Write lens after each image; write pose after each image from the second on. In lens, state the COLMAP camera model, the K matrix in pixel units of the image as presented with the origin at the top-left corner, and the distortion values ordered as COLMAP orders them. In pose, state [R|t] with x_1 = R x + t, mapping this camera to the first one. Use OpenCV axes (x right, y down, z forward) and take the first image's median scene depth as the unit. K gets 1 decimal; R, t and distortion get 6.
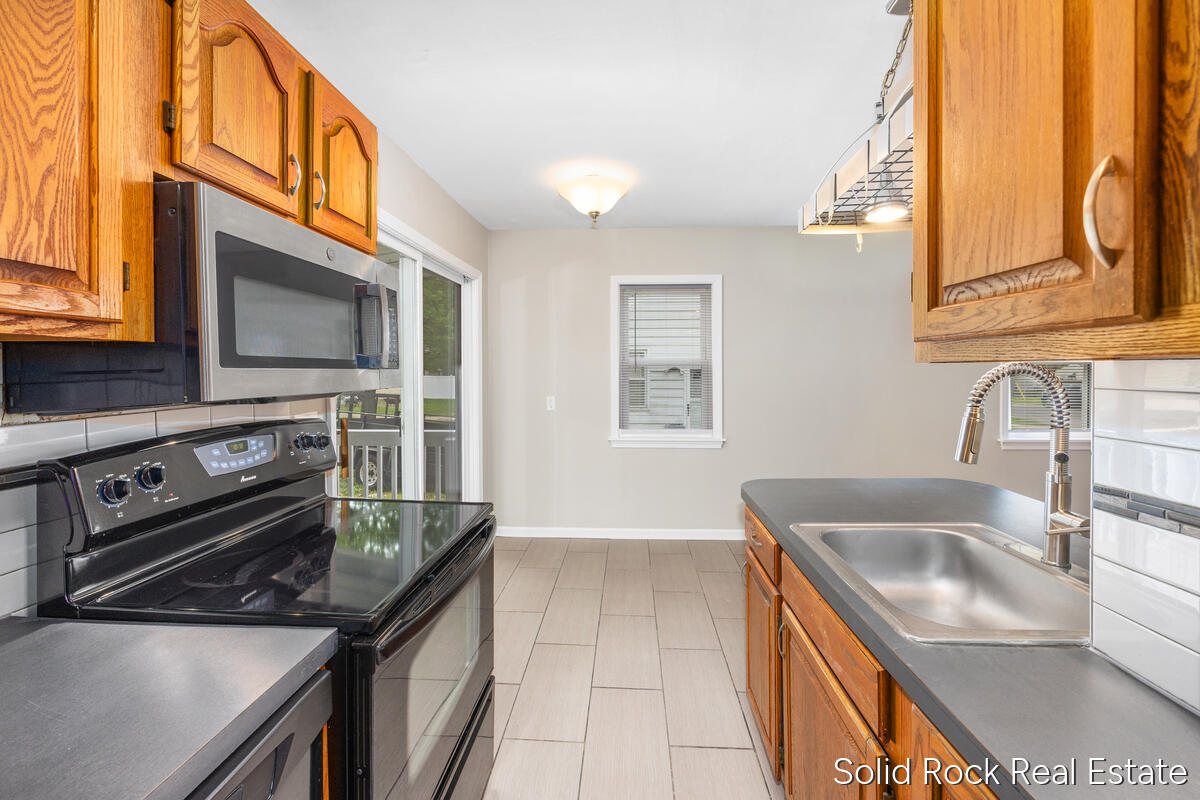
lens RADIAL K [[486.0, 0, 613.7], [0, 486.0, 383.1], [0, 0, 1]] dist [-0.001212, -0.000112]
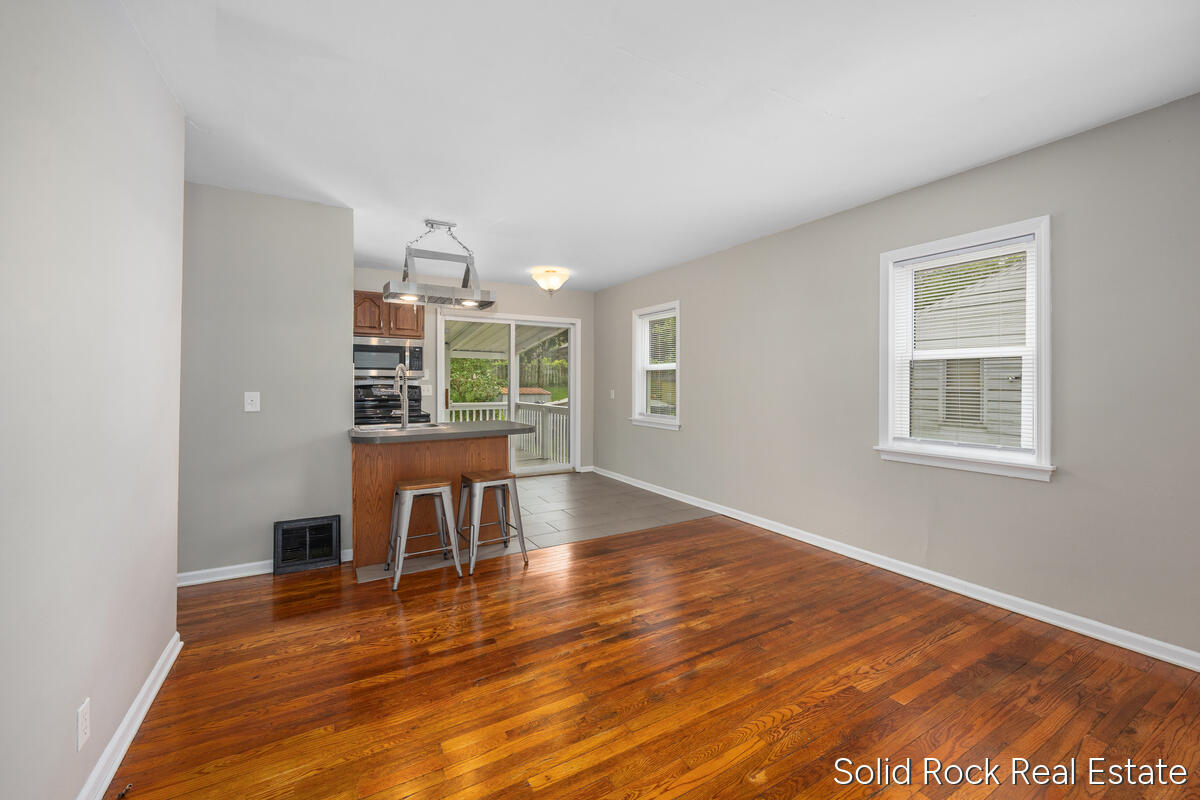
lens RADIAL K [[486.0, 0, 613.7], [0, 486.0, 383.1], [0, 0, 1]] dist [-0.001212, -0.000112]
pose [[0.536575, 0.001576, -0.843851, 3.693850], [-0.025654, 0.999566, -0.014446, 0.084678], [0.843463, 0.029400, 0.536383, 0.408440]]
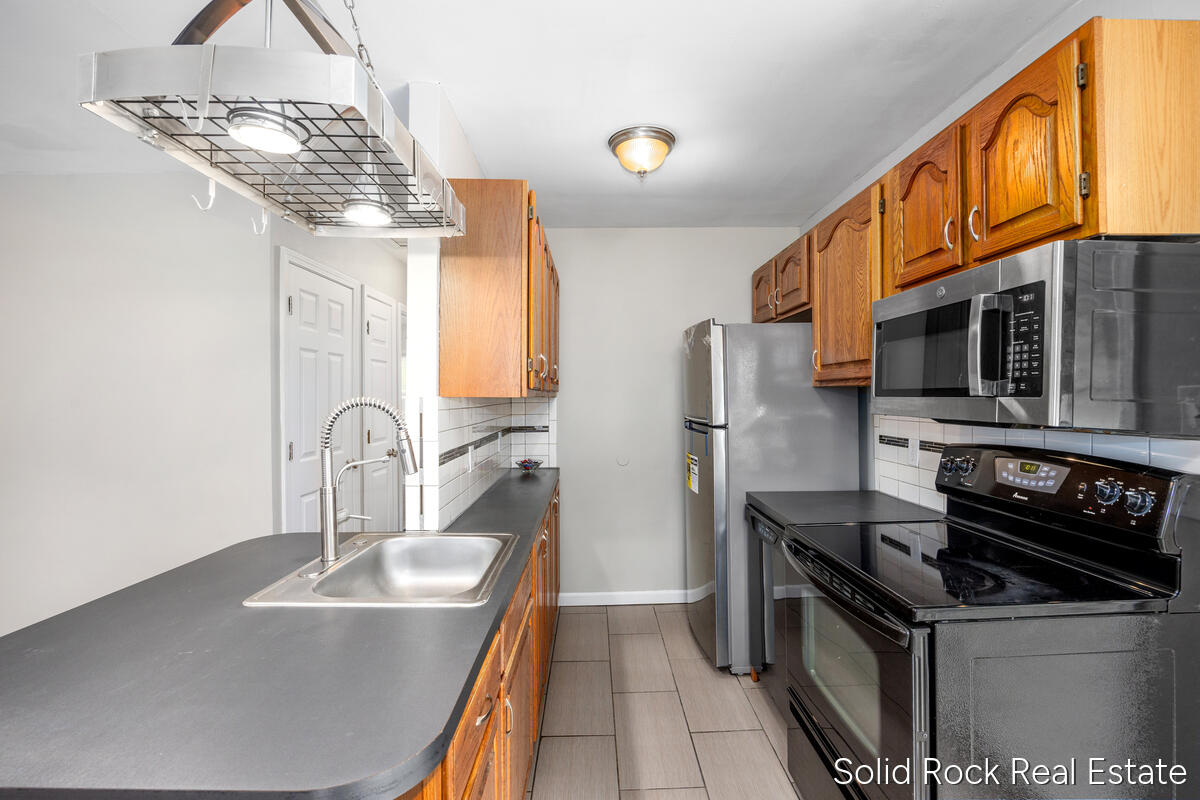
lens RADIAL K [[531.9, 0, 600.0], [0, 531.9, 400.0], [0, 0, 1]] dist [-0.012783, -0.000175]
pose [[-0.998812, 0.002621, -0.048653, 0.246179], [0.001169, 0.999554, 0.029856, -0.057073], [0.048709, 0.029764, -0.998369, 2.072262]]
